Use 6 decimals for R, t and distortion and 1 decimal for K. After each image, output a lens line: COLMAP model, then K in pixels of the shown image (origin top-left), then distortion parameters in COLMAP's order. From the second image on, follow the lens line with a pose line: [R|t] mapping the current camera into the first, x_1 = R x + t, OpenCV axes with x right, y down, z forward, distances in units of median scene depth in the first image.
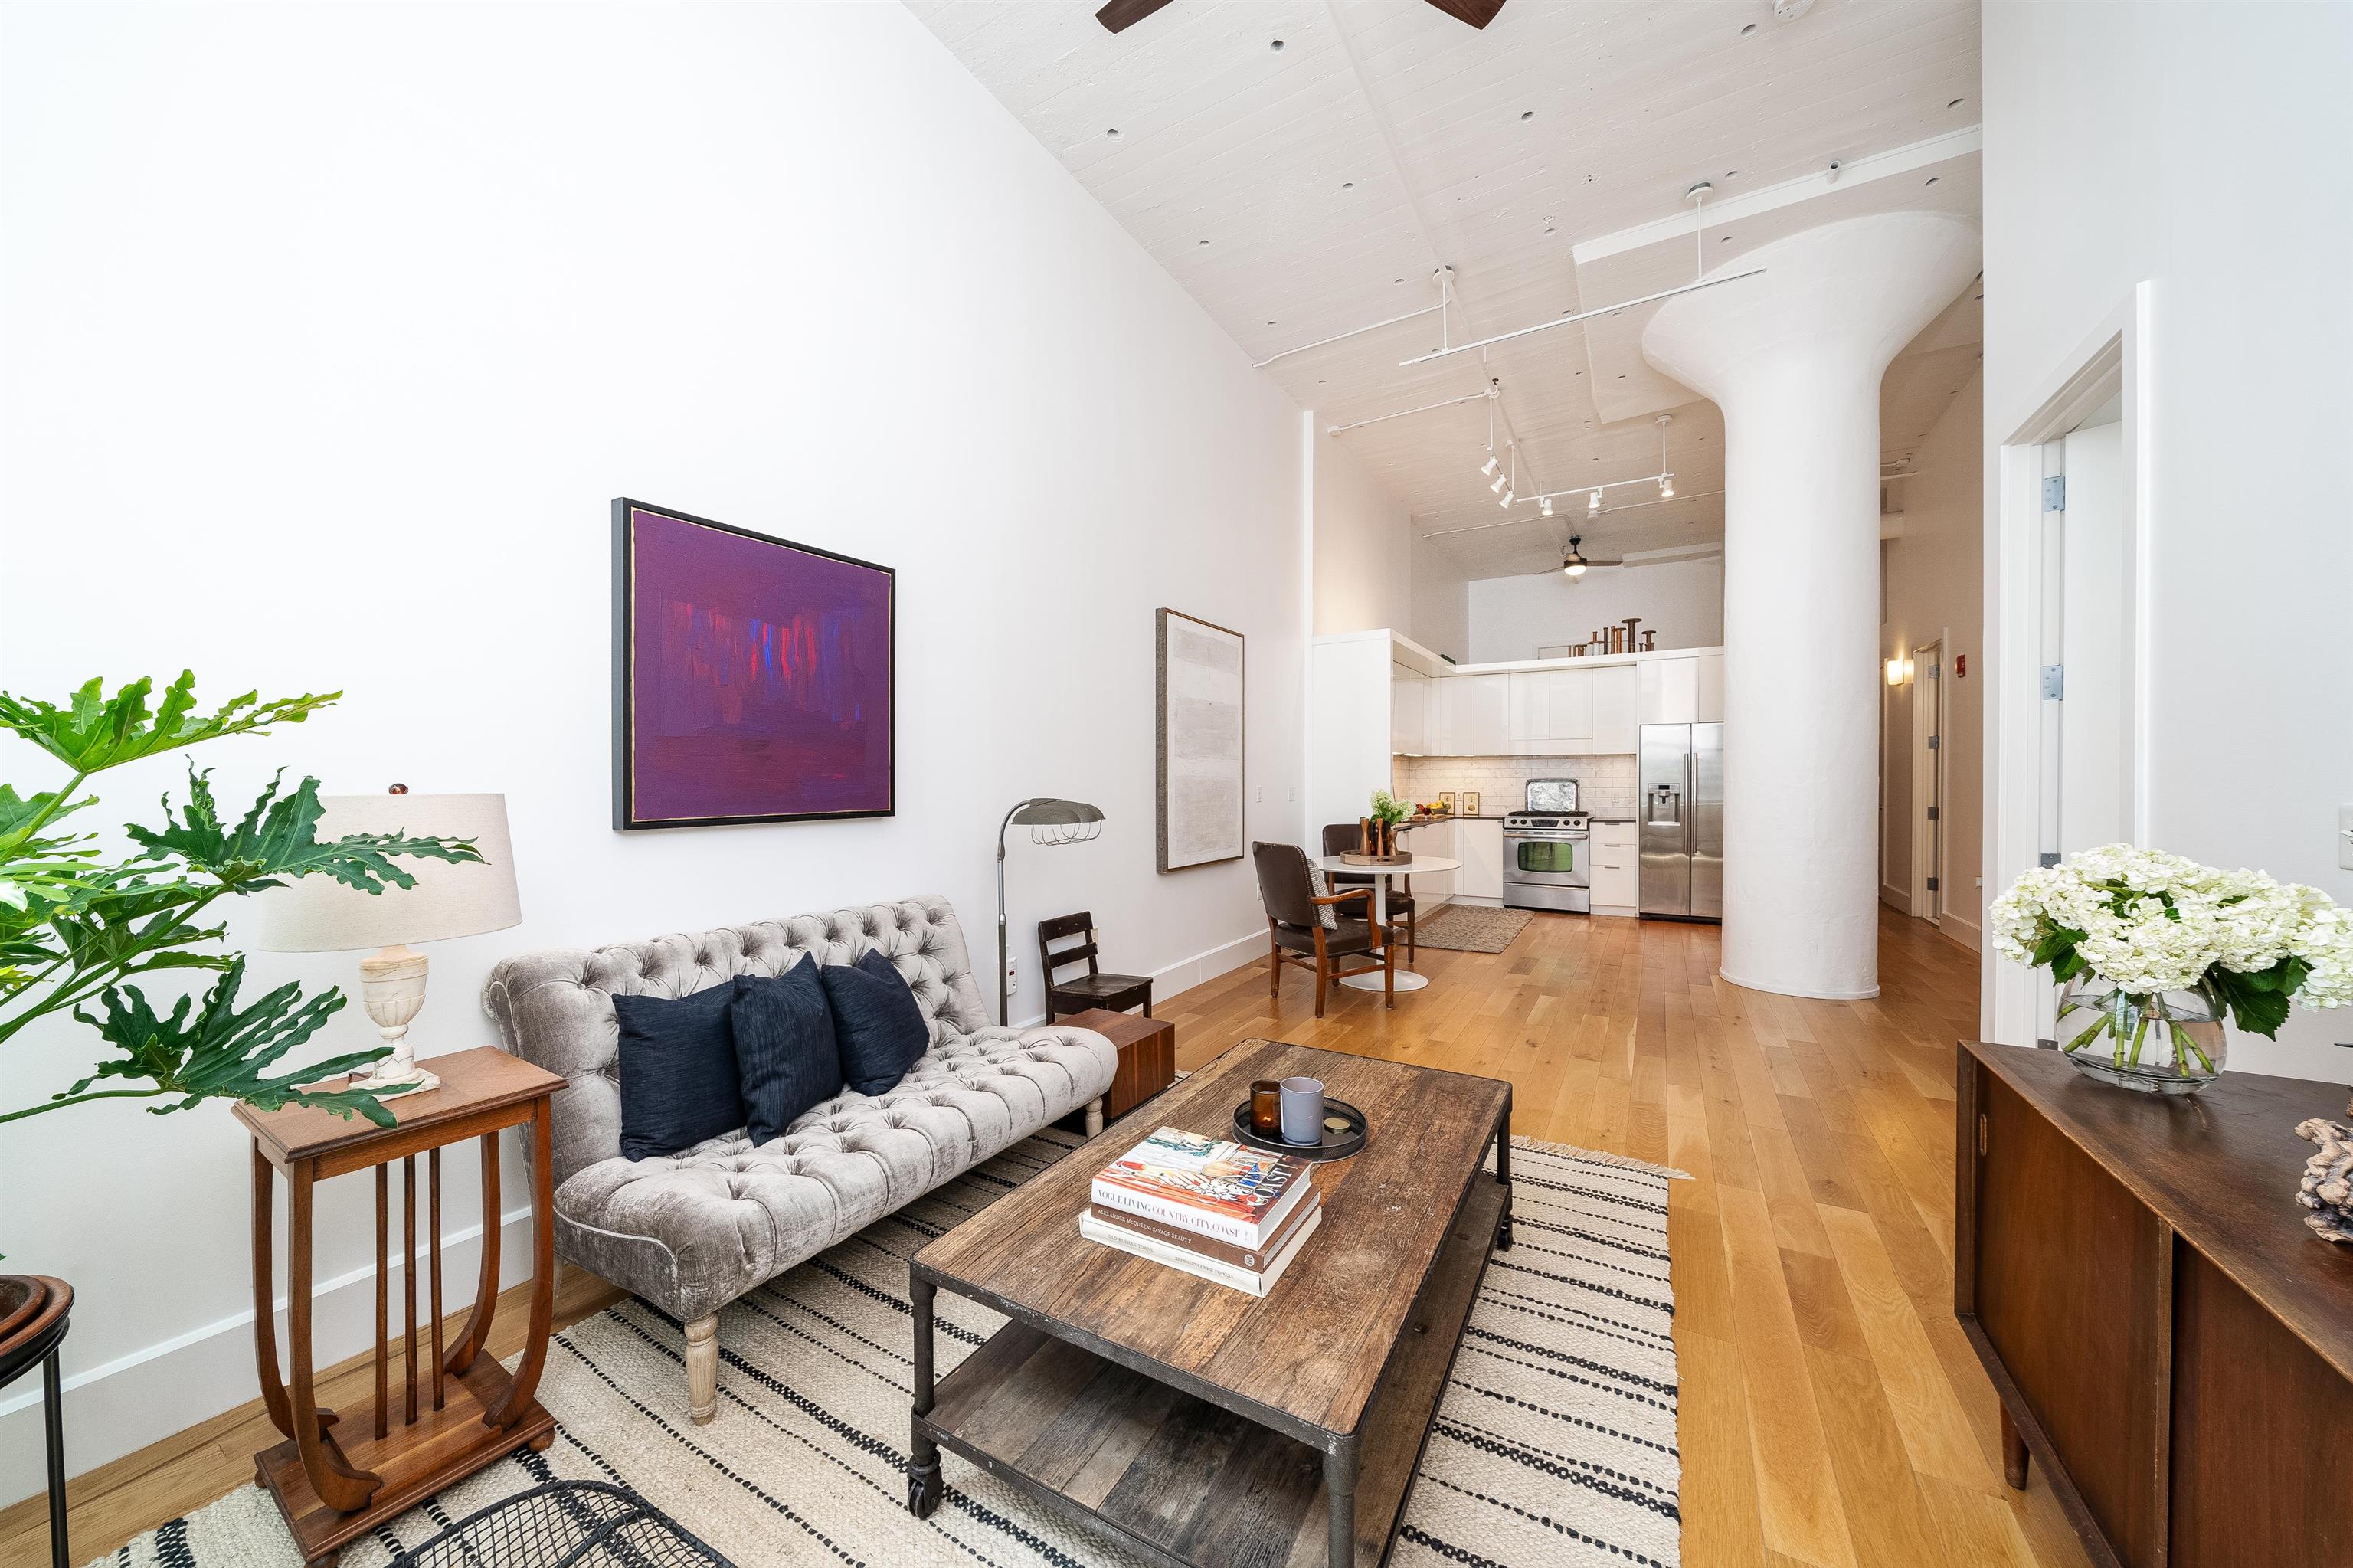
lens RADIAL K [[794.6, 0, 1191.3], [0, 794.6, 789.1], [0, 0, 1]] dist [-0.009992, -0.000060]
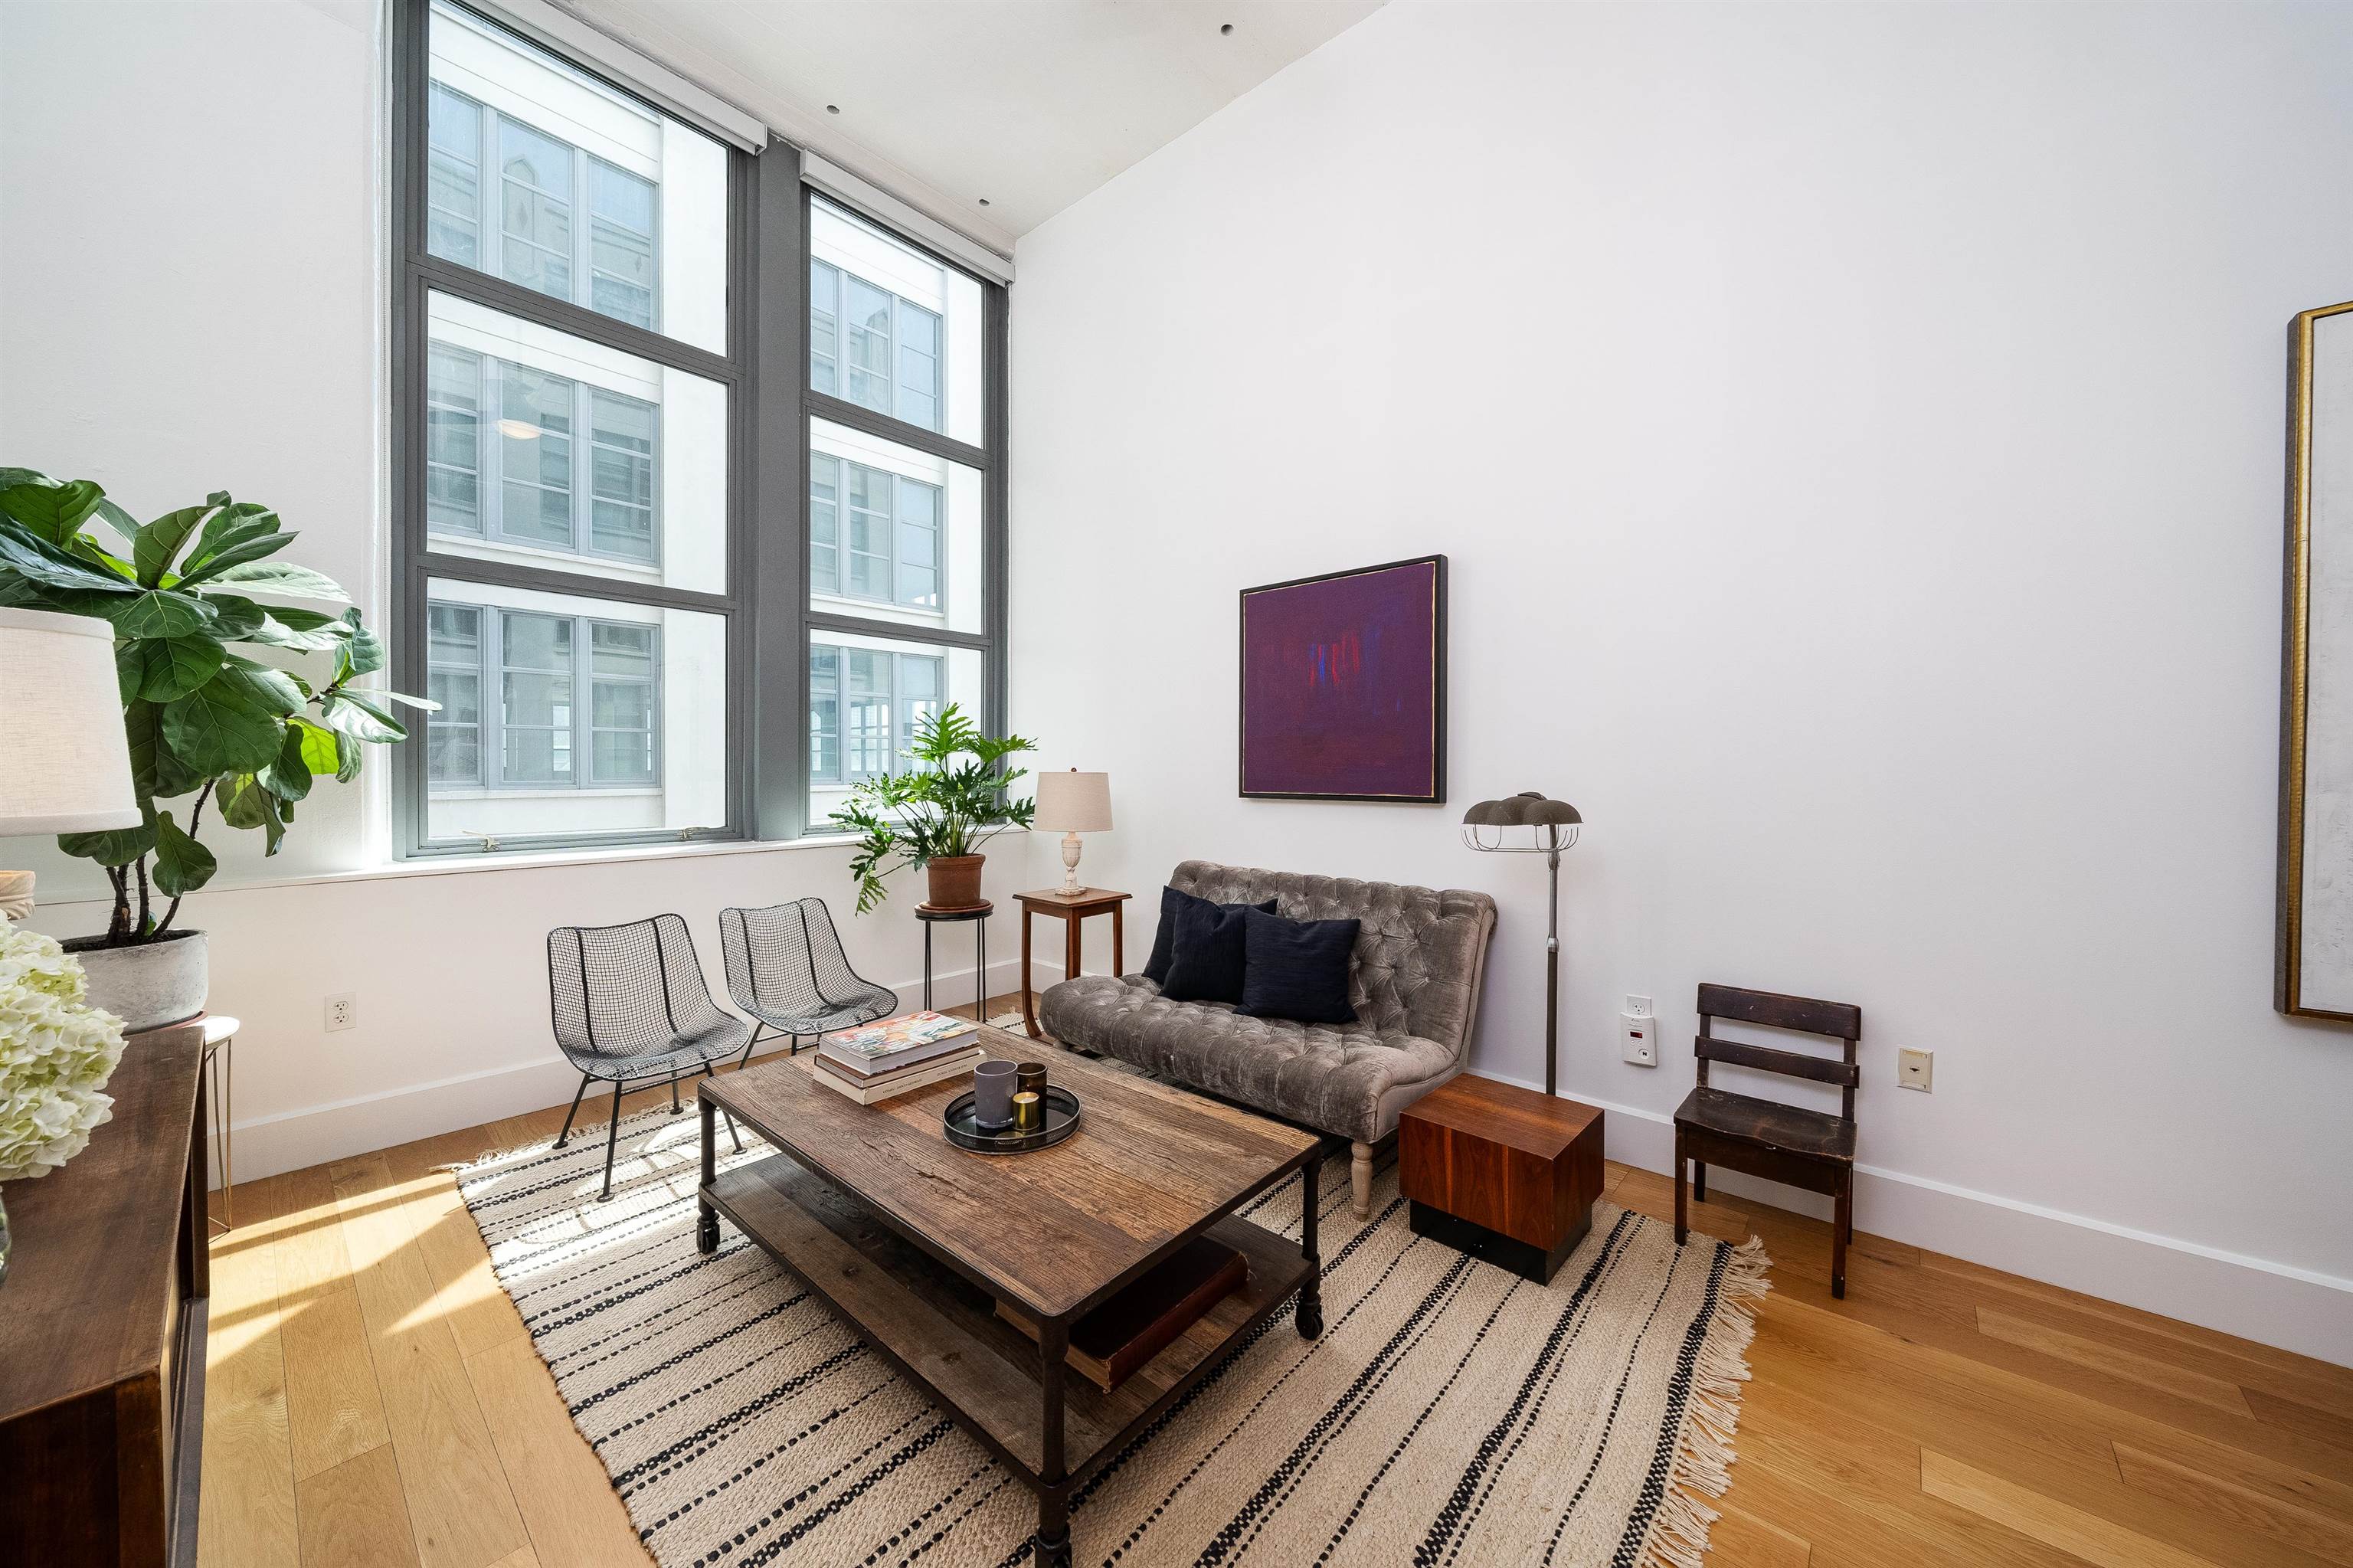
lens RADIAL K [[830.9, 0, 1184.0], [0, 830.9, 768.3], [0, 0, 1]] dist [-0.005773, 0.000086]
pose [[-0.175782, 0.009464, -0.984384, 0.275449], [-0.010804, 0.999875, 0.011542, -0.007223], [0.984370, 0.012664, -0.175658, 0.340286]]
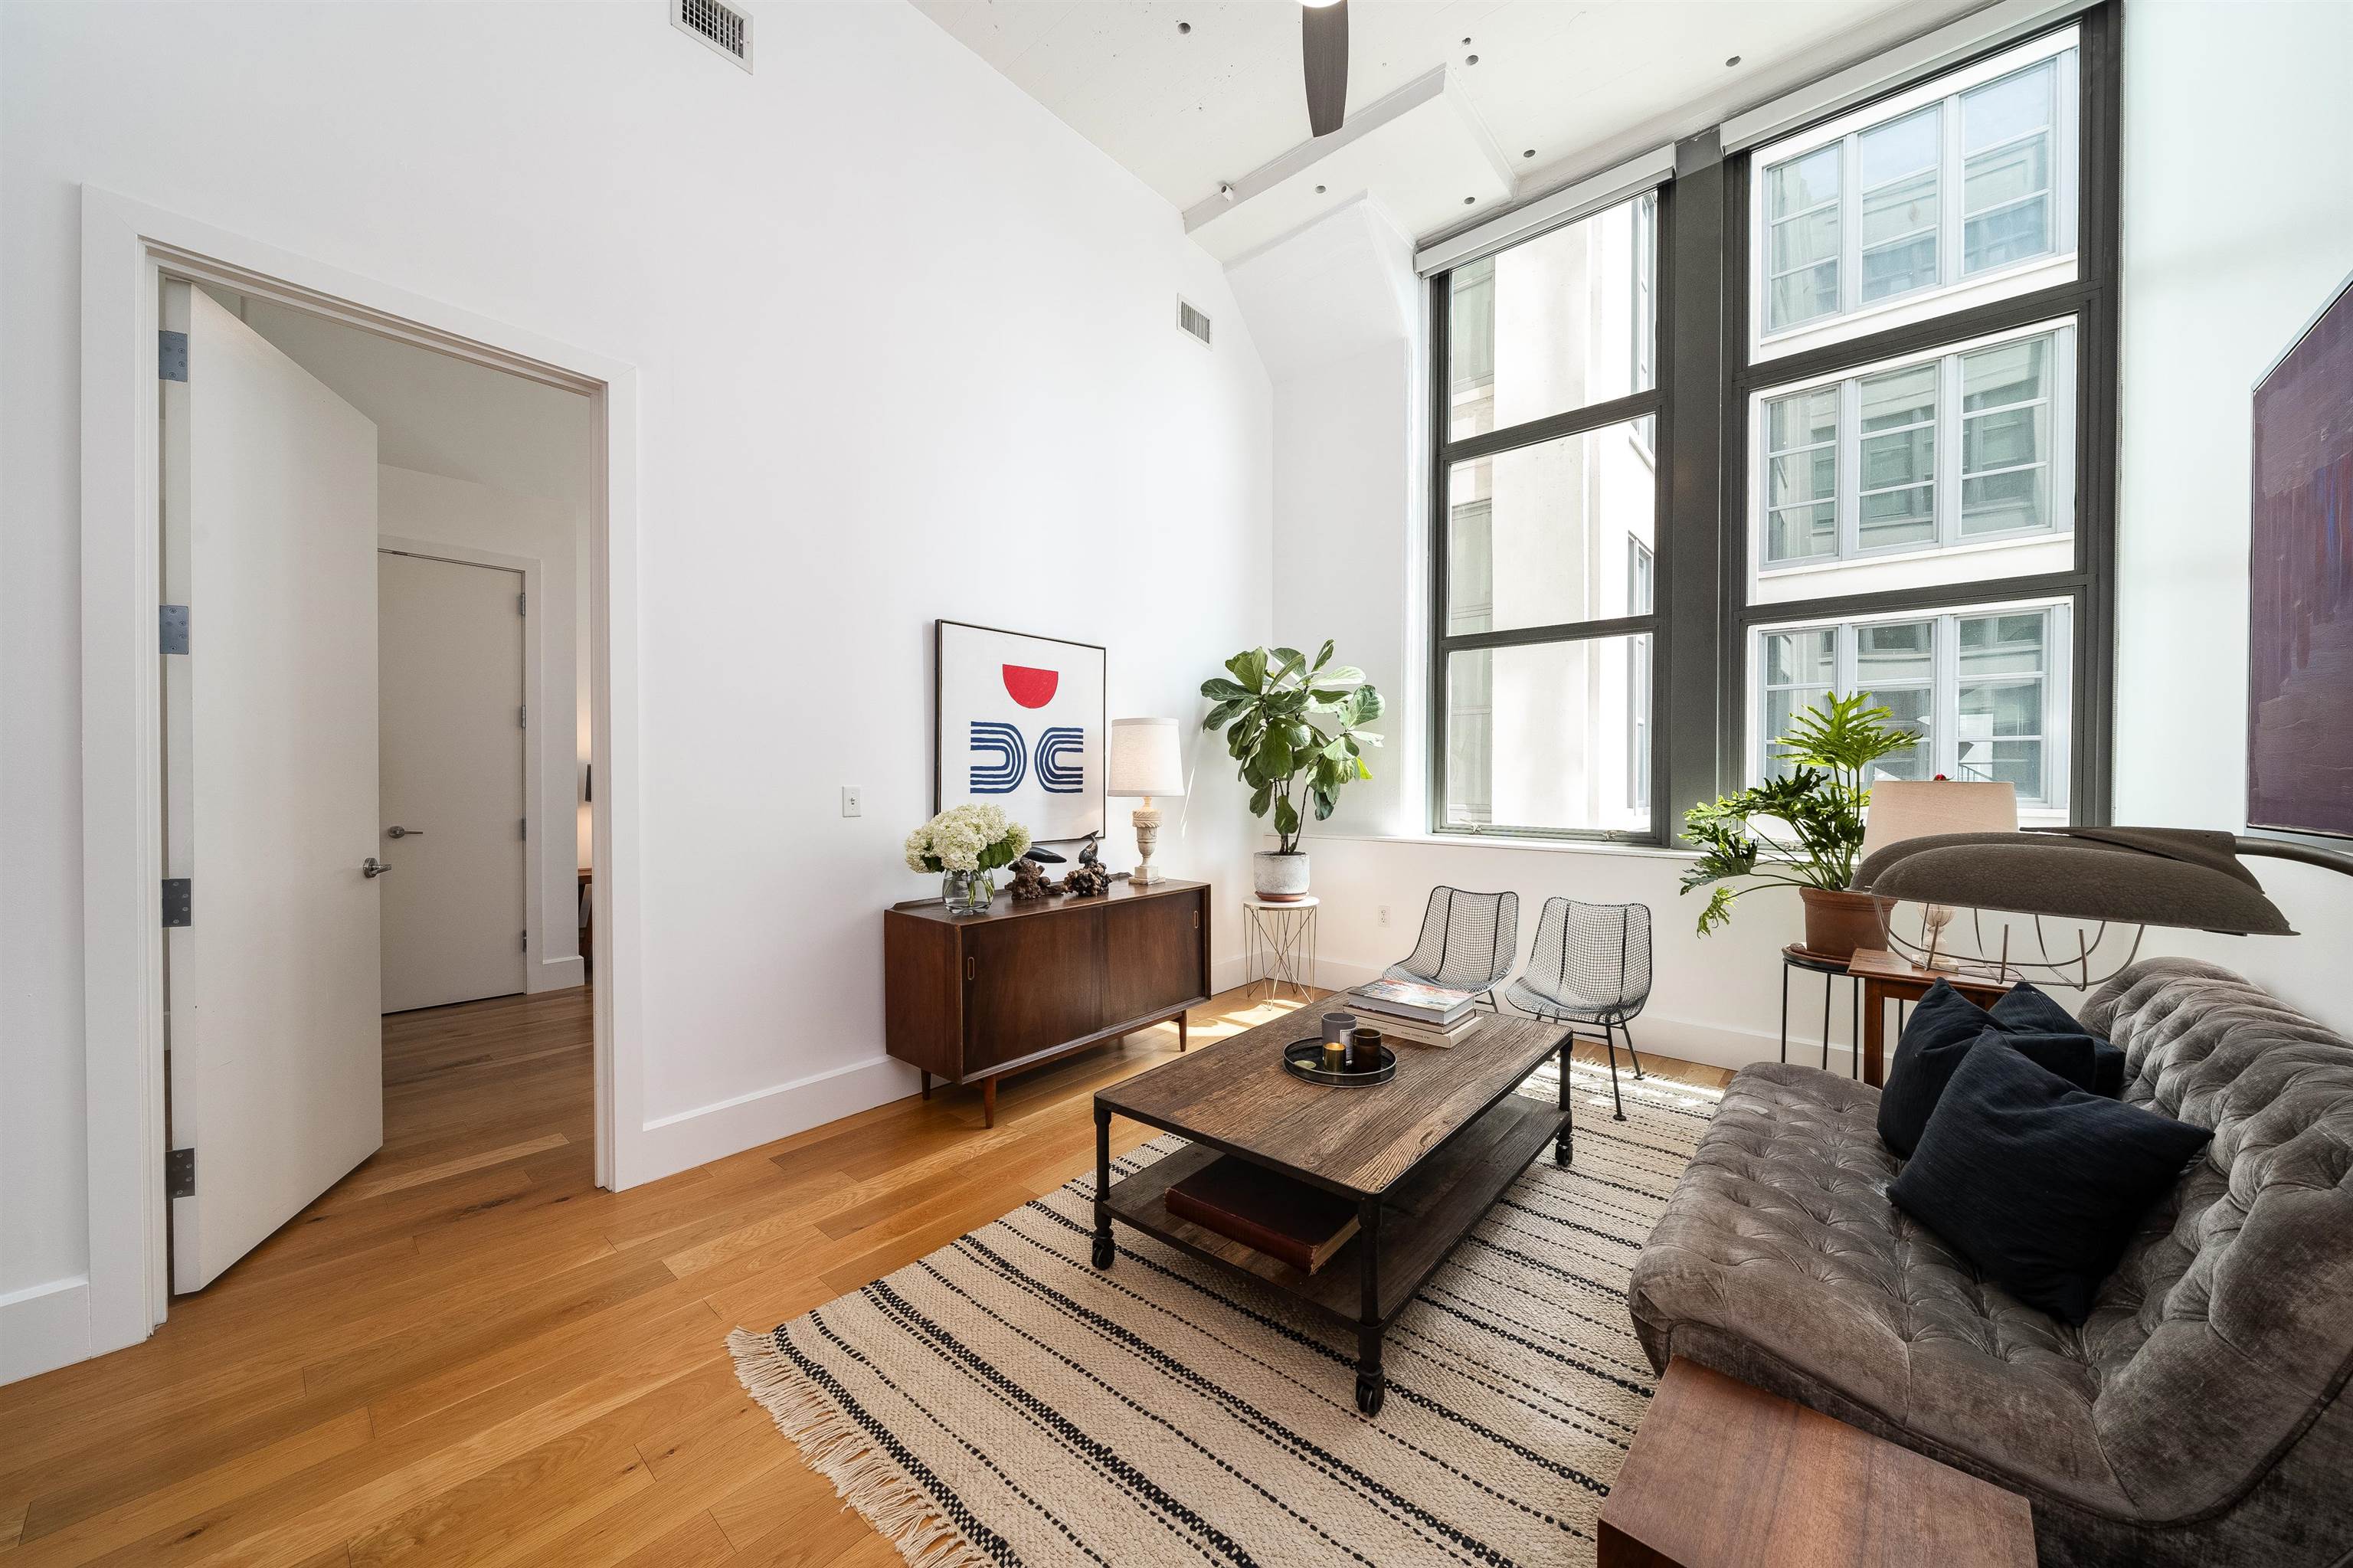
lens RADIAL K [[827.0, 0, 1167.8], [0, 827.0, 786.1], [0, 0, 1]] dist [-0.007543, -0.000042]
pose [[-0.982798, 0.000836, 0.184682, 0.040849], [0.004290, 0.999823, 0.018302, -0.003855], [-0.184634, 0.018780, -0.982628, 0.553913]]
